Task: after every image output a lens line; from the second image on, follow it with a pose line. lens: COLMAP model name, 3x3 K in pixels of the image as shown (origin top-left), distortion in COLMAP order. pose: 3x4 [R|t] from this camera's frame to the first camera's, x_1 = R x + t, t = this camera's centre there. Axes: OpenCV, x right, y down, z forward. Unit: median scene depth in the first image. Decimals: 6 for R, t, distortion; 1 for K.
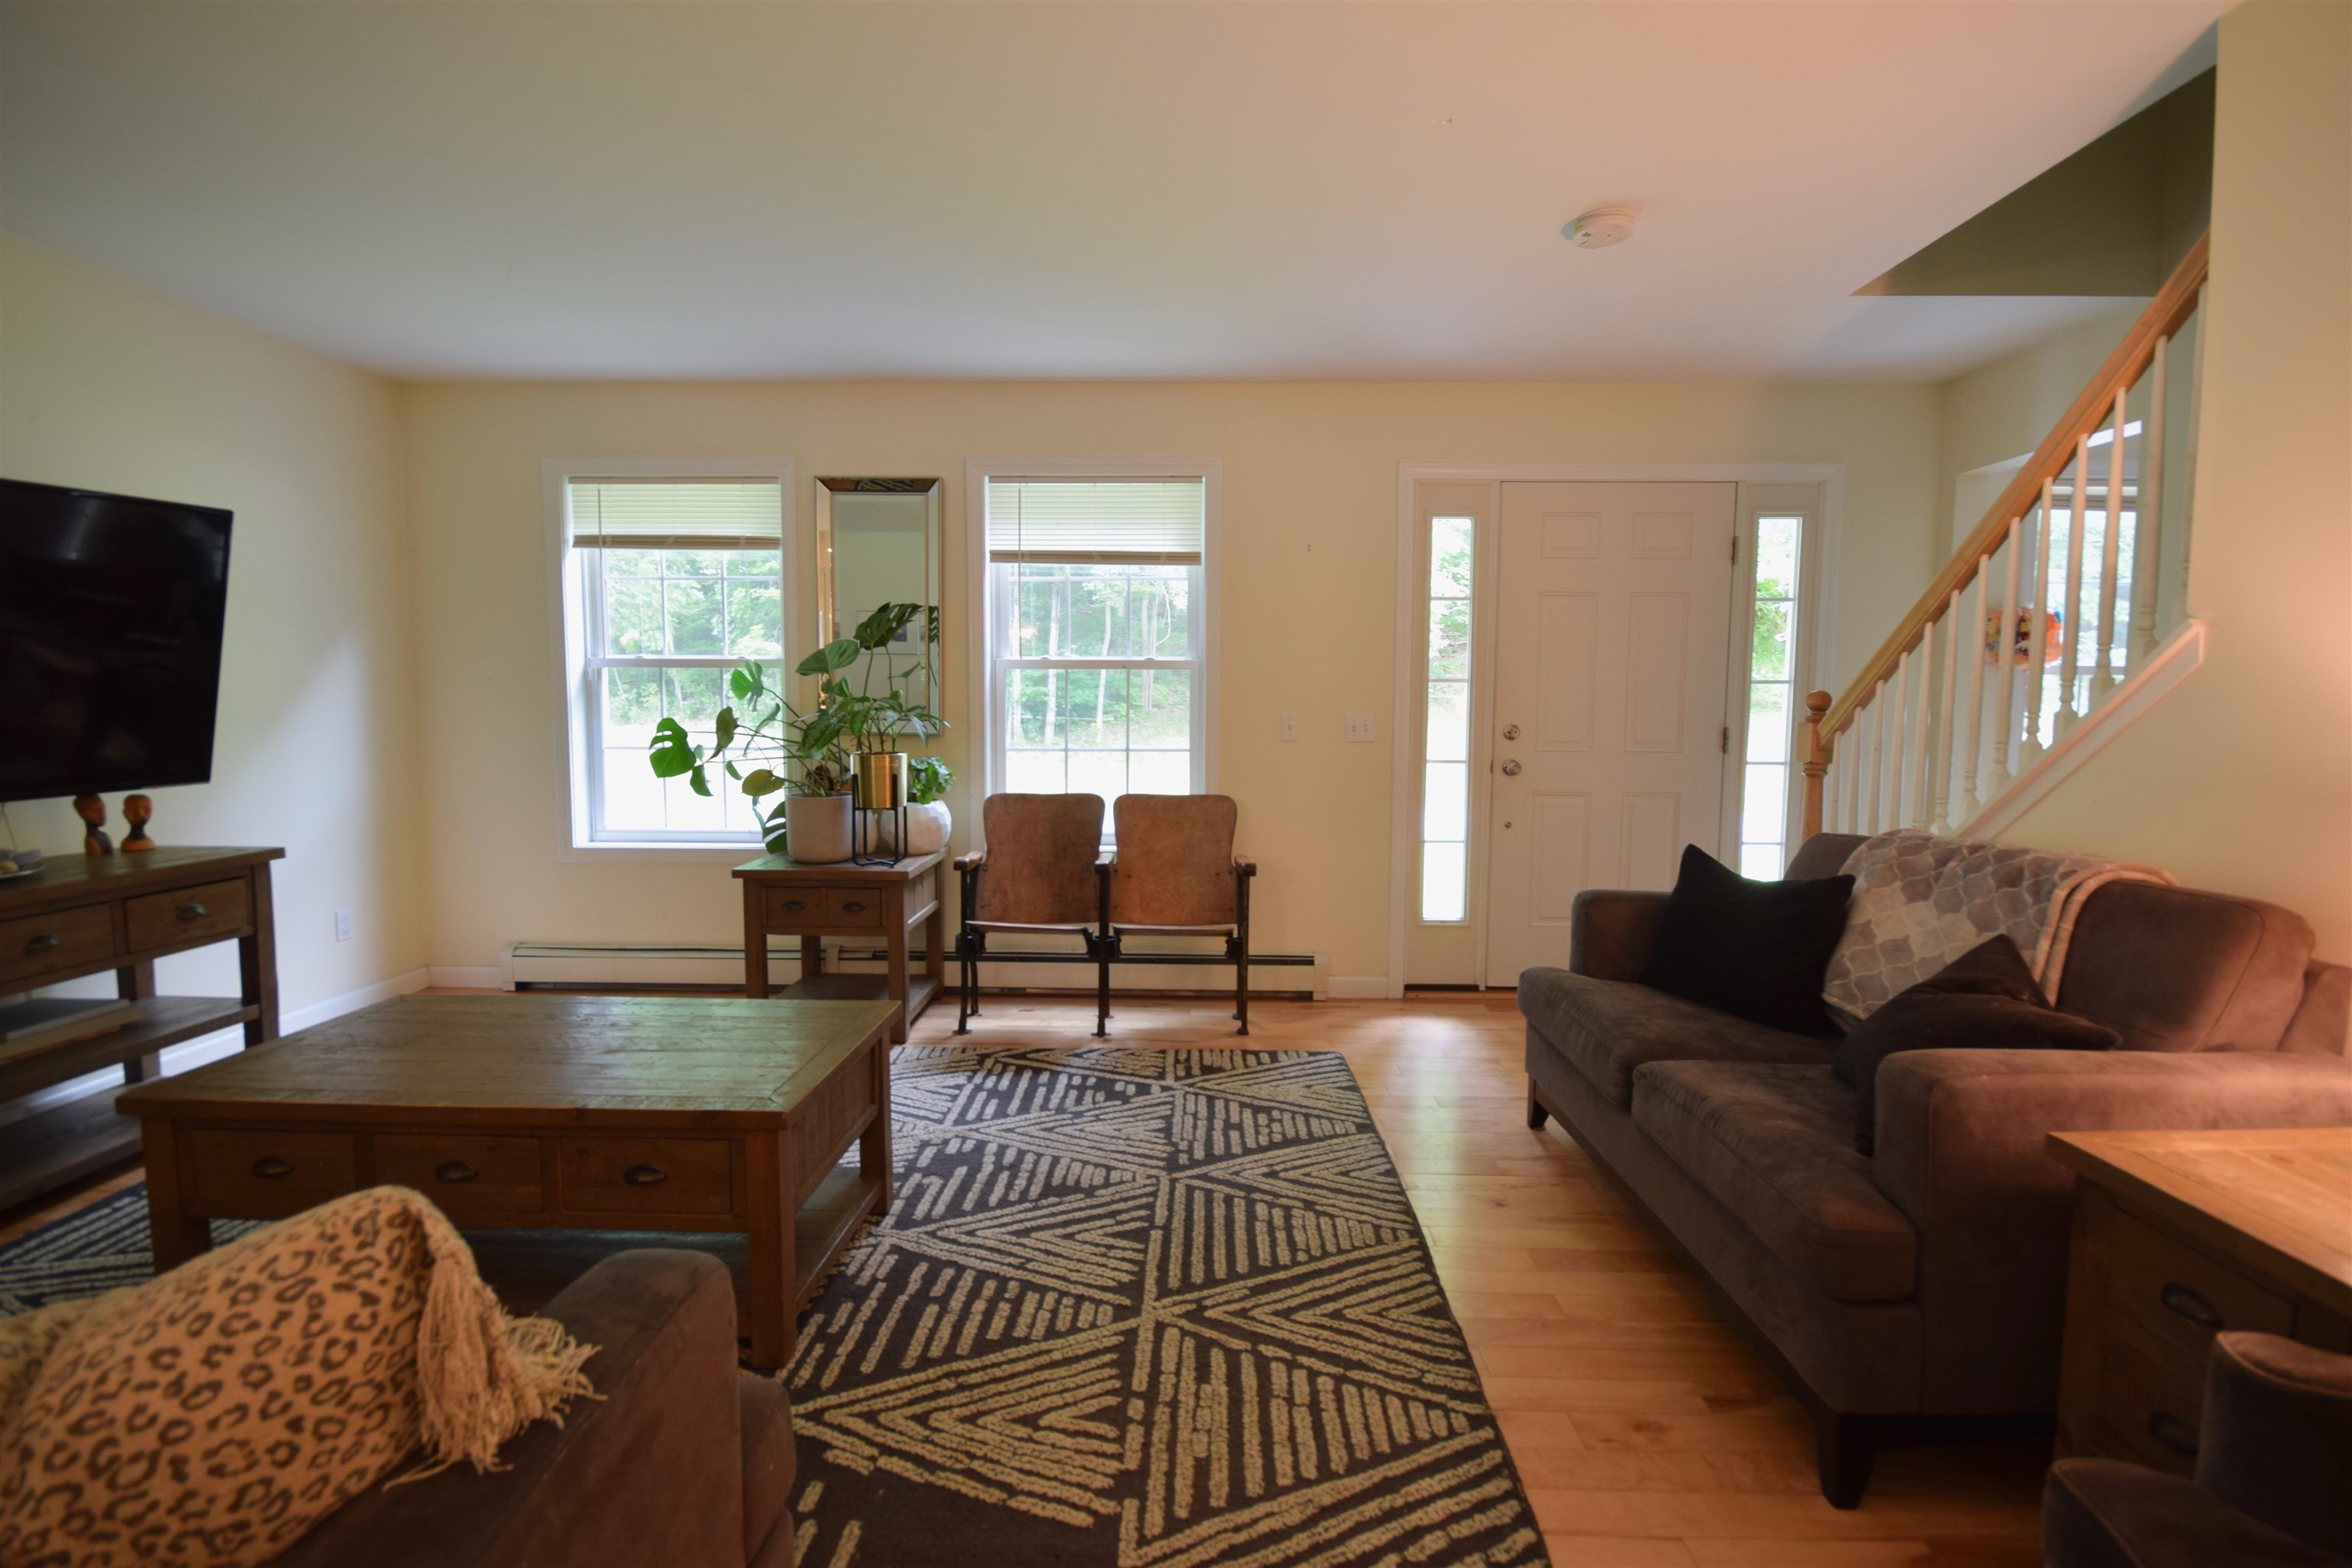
lens RADIAL K [[1048.3, 0, 1172.5], [0, 1048.3, 780.8], [0, 0, 1]] dist [-0.026409, 0.039664]
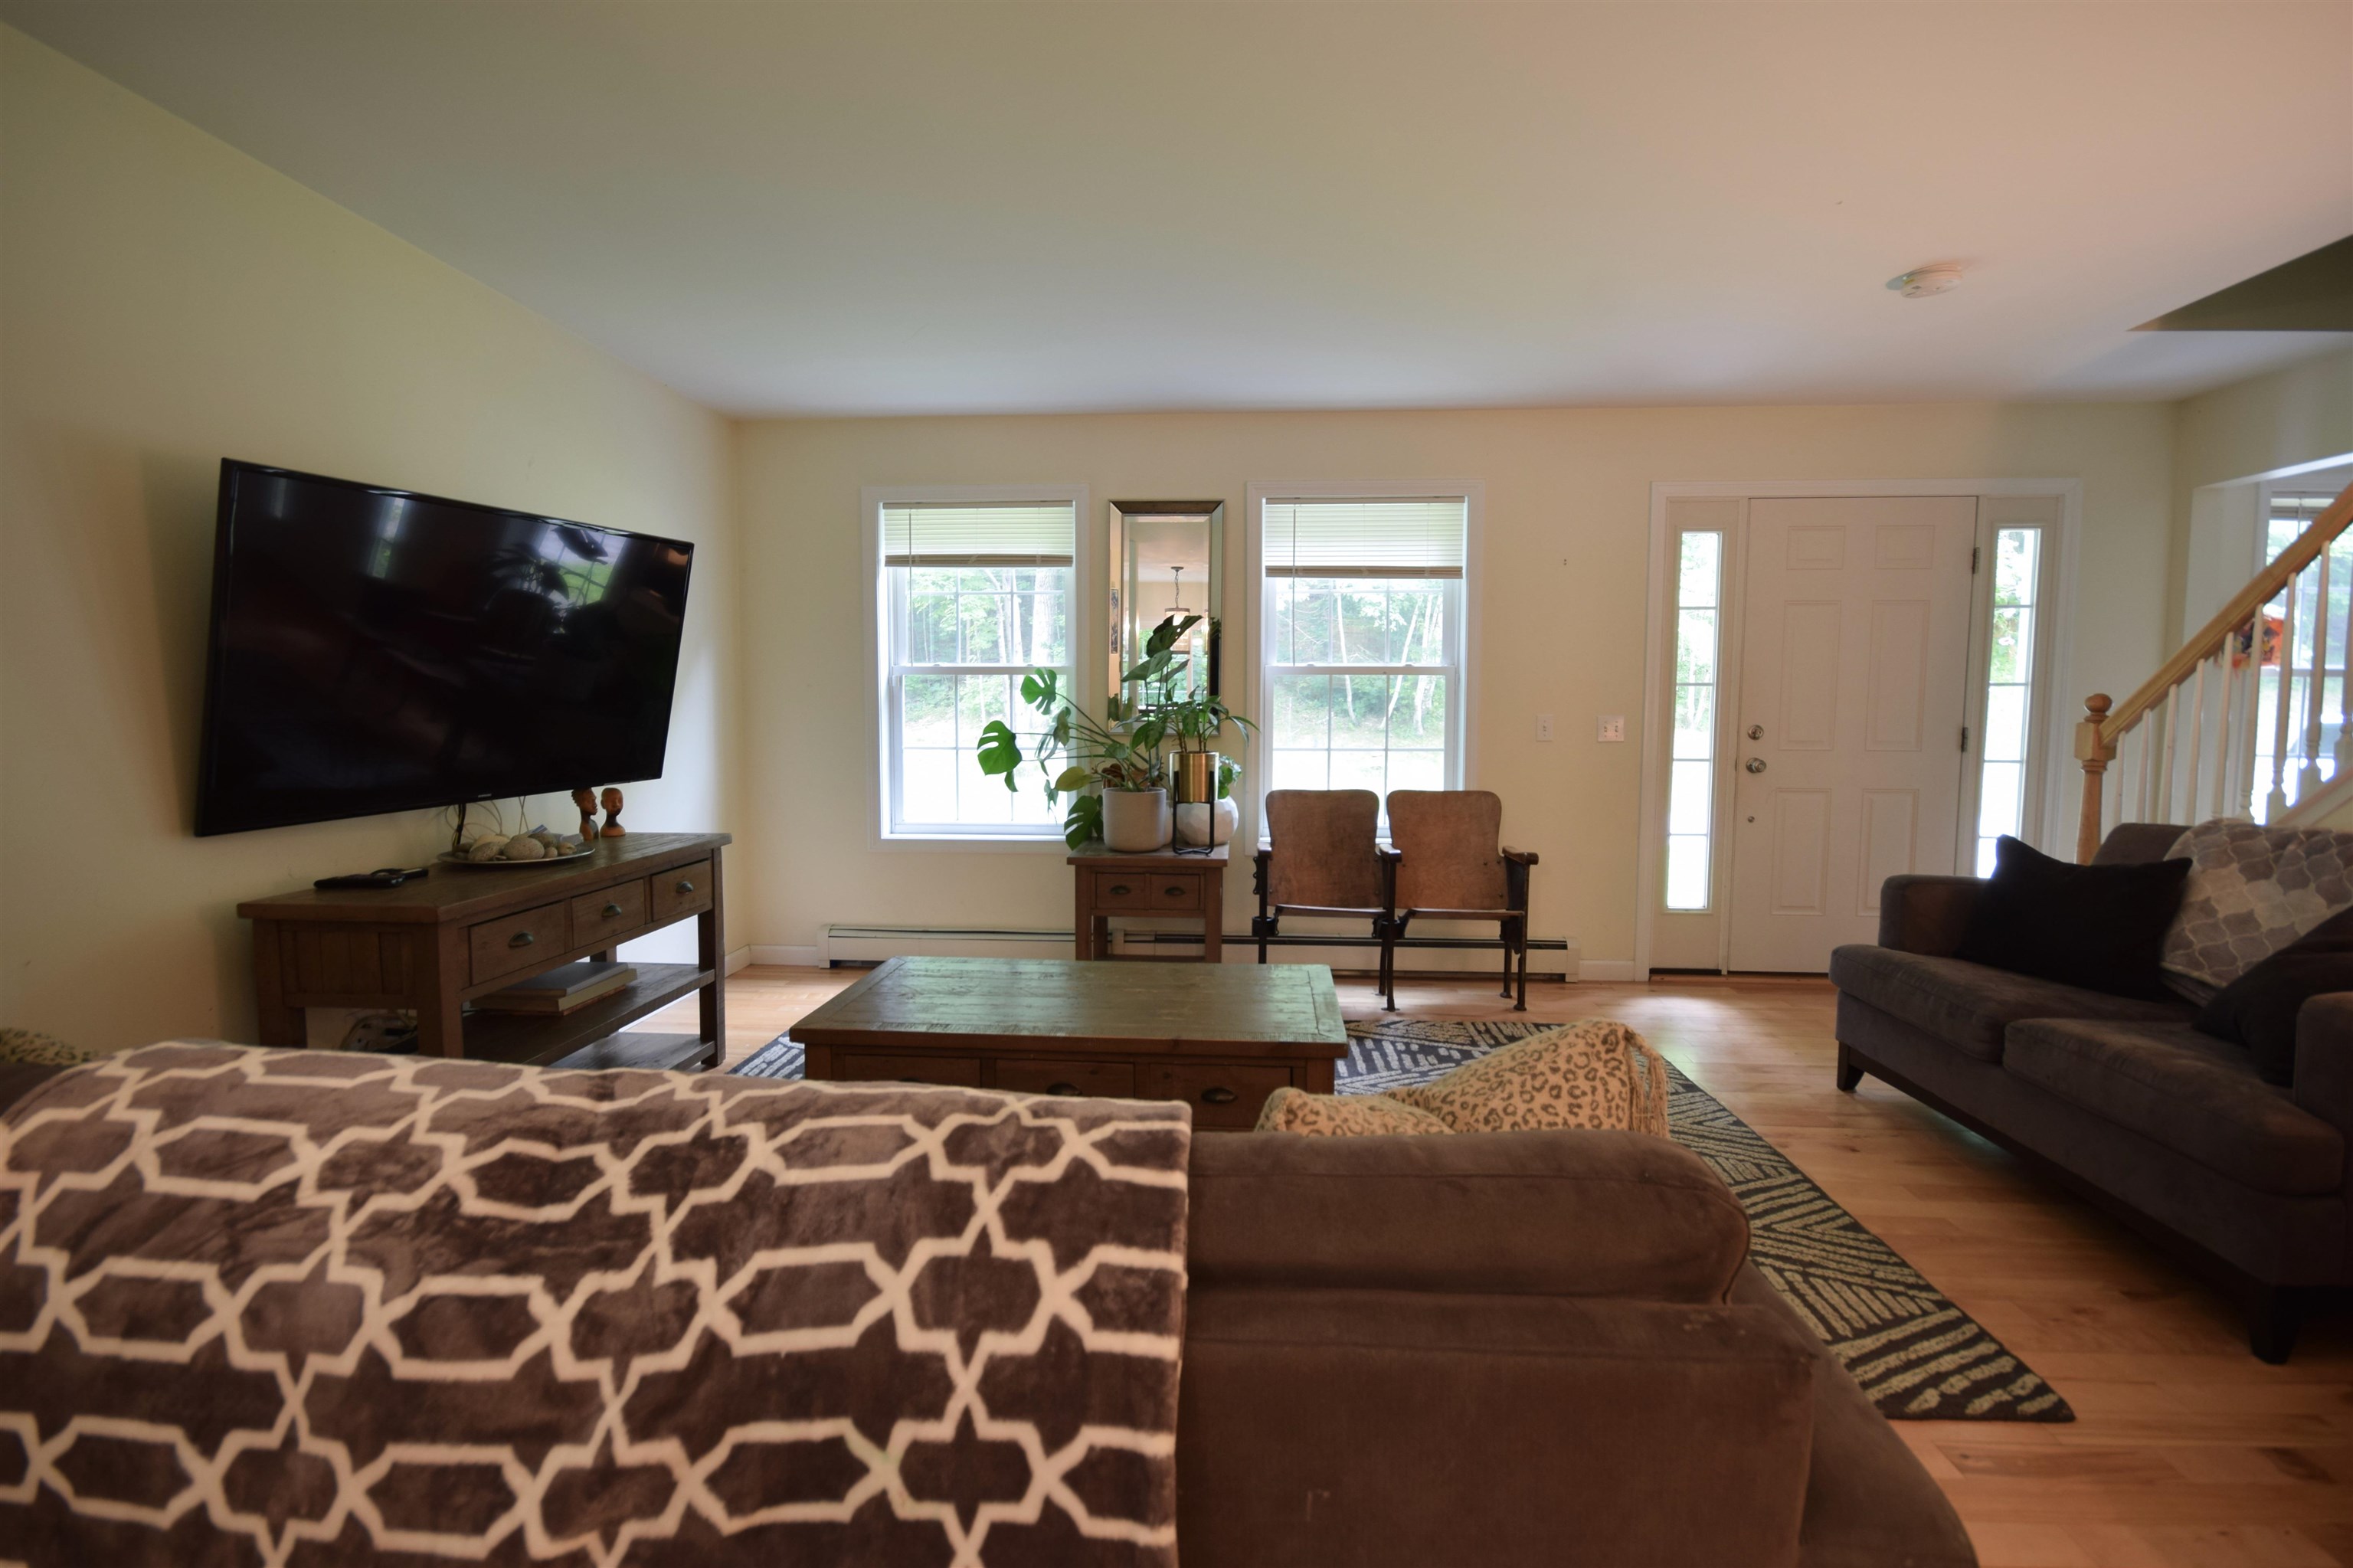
lens RADIAL K [[1057.3, 0, 1176.5], [0, 1057.3, 784.0], [0, 0, 1]] dist [-0.002963, -0.000913]
pose [[0.999107, 0.000110, -0.042250, -0.286731], [-0.000092, 1.000000, 0.000435, 0.007376], [0.042250, -0.000431, 0.999107, -0.133267]]
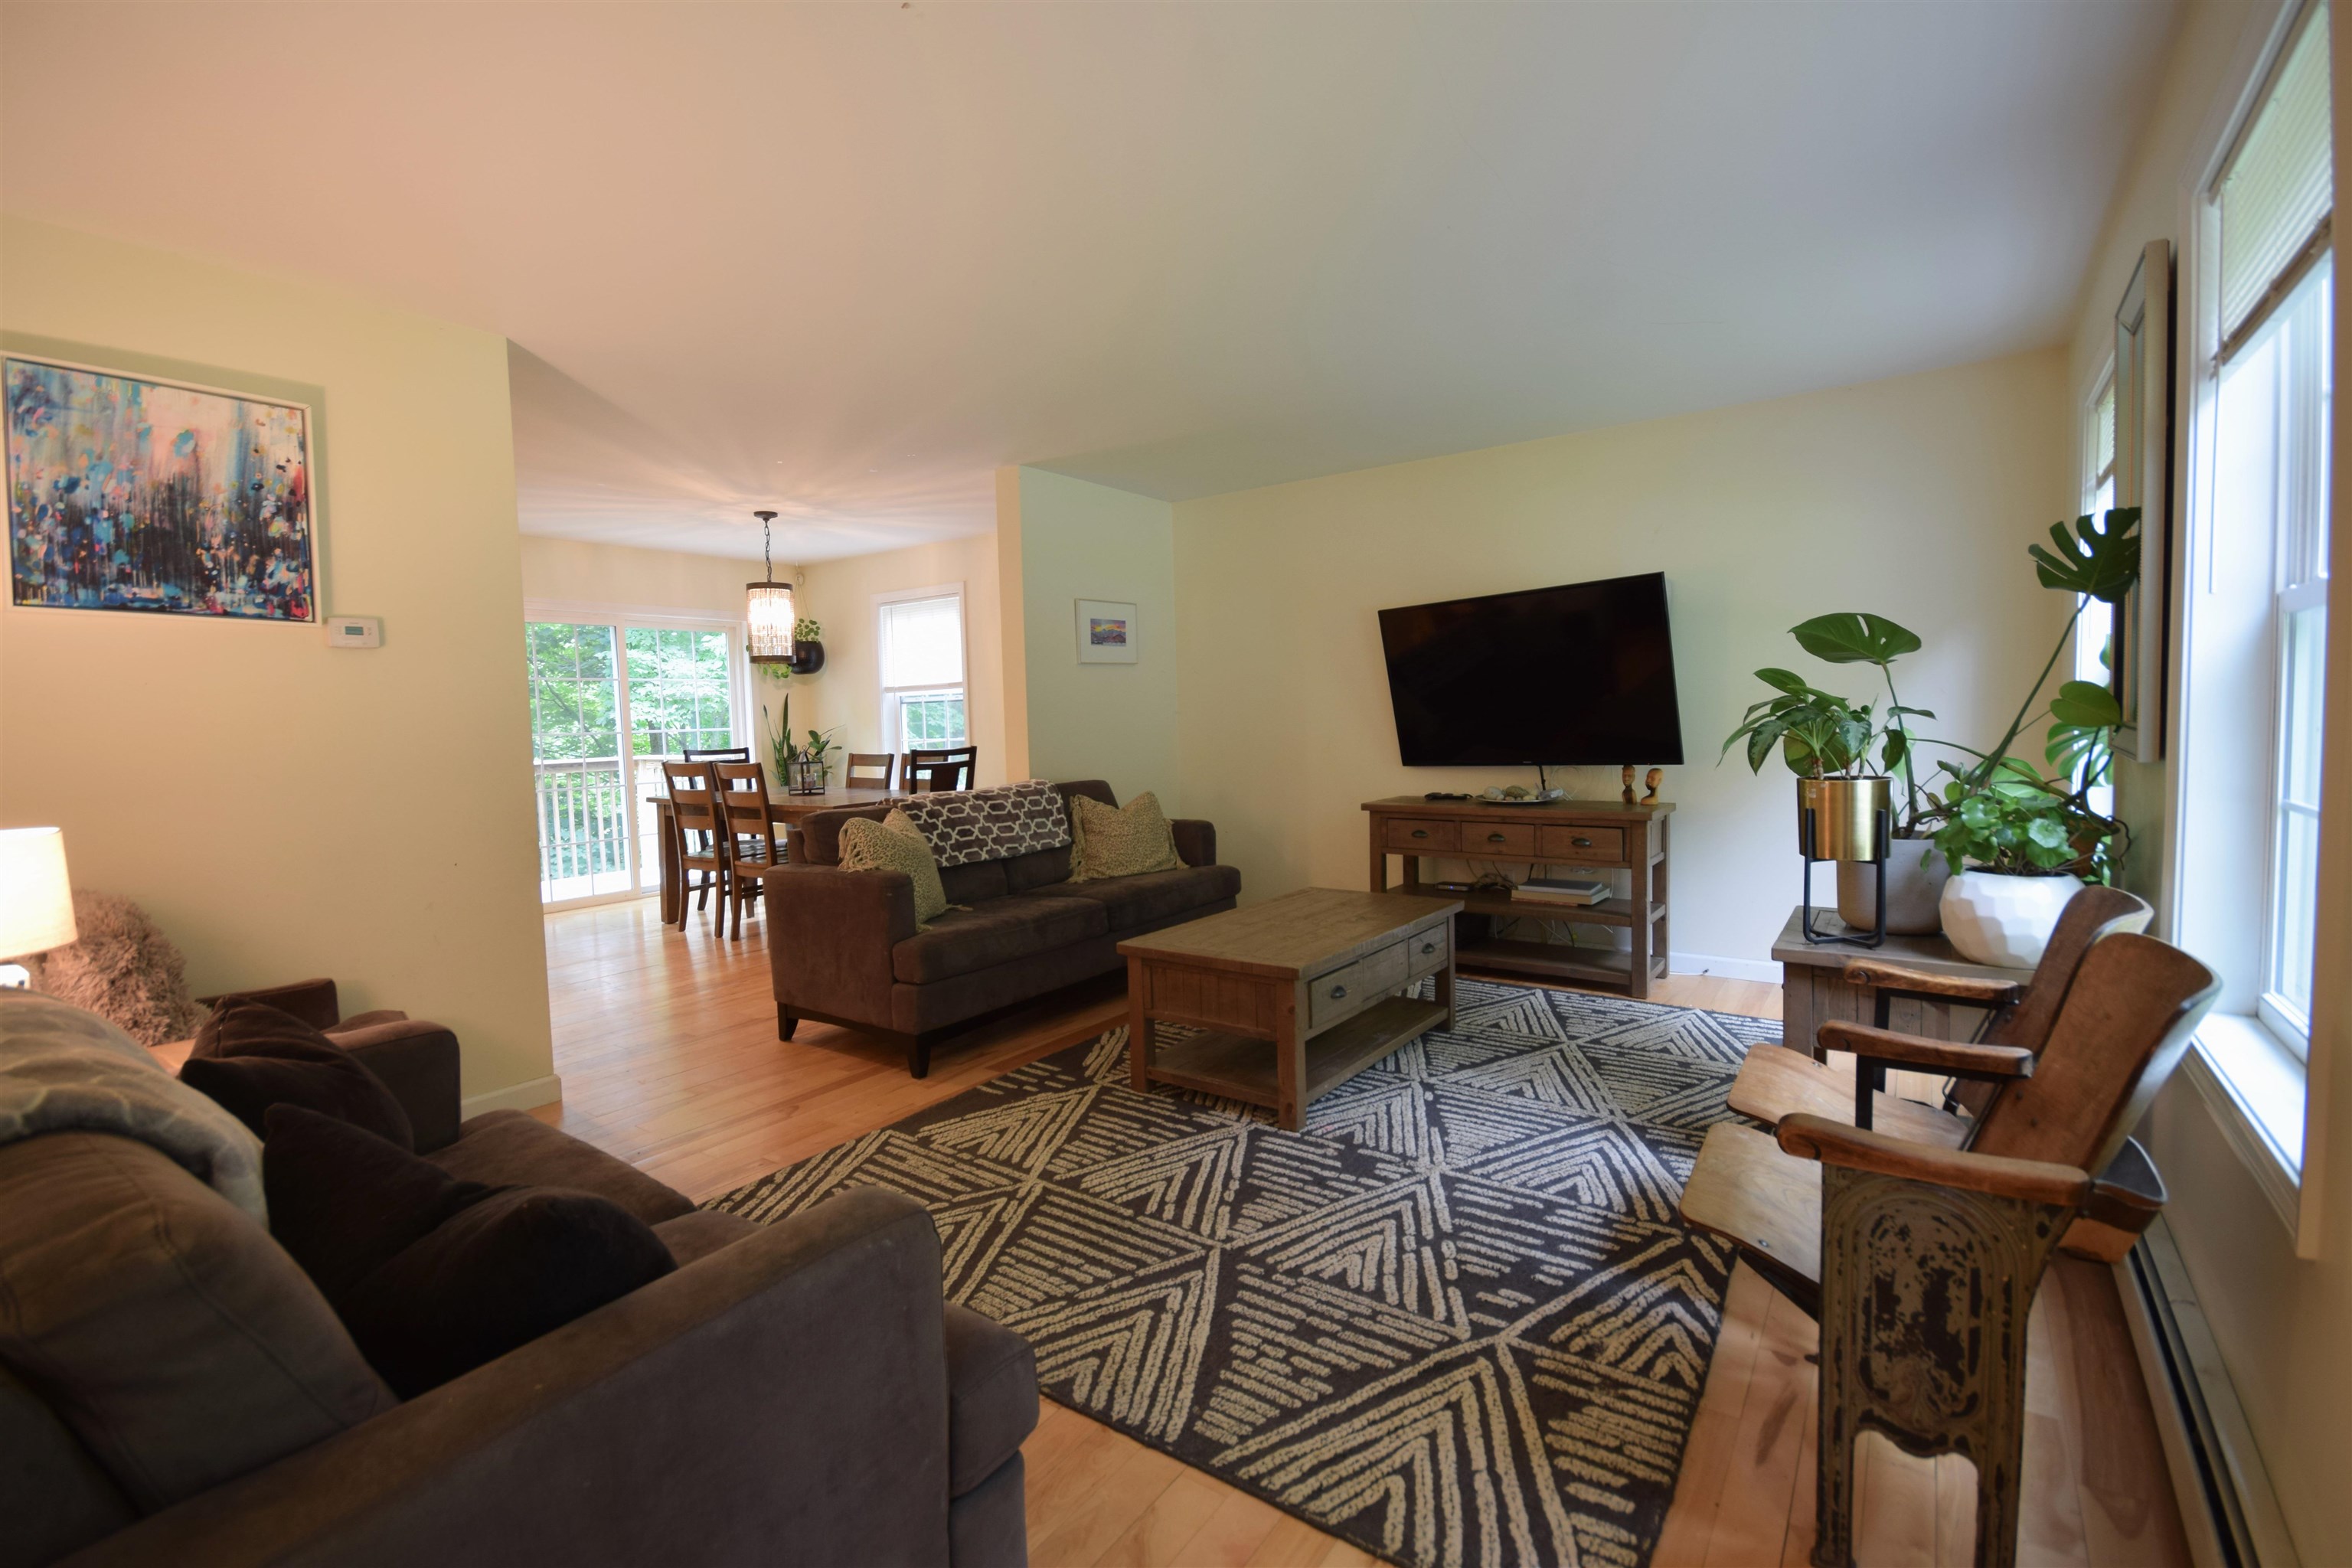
lens RADIAL K [[1048.3, 0, 1172.5], [0, 1048.3, 780.8], [0, 0, 1]] dist [-0.026409, 0.039664]
pose [[-0.575179, 0.059468, -0.815863, 0.585849], [-0.039222, 0.994202, 0.100118, -0.083850], [0.817087, 0.089586, -0.569511, 1.170118]]
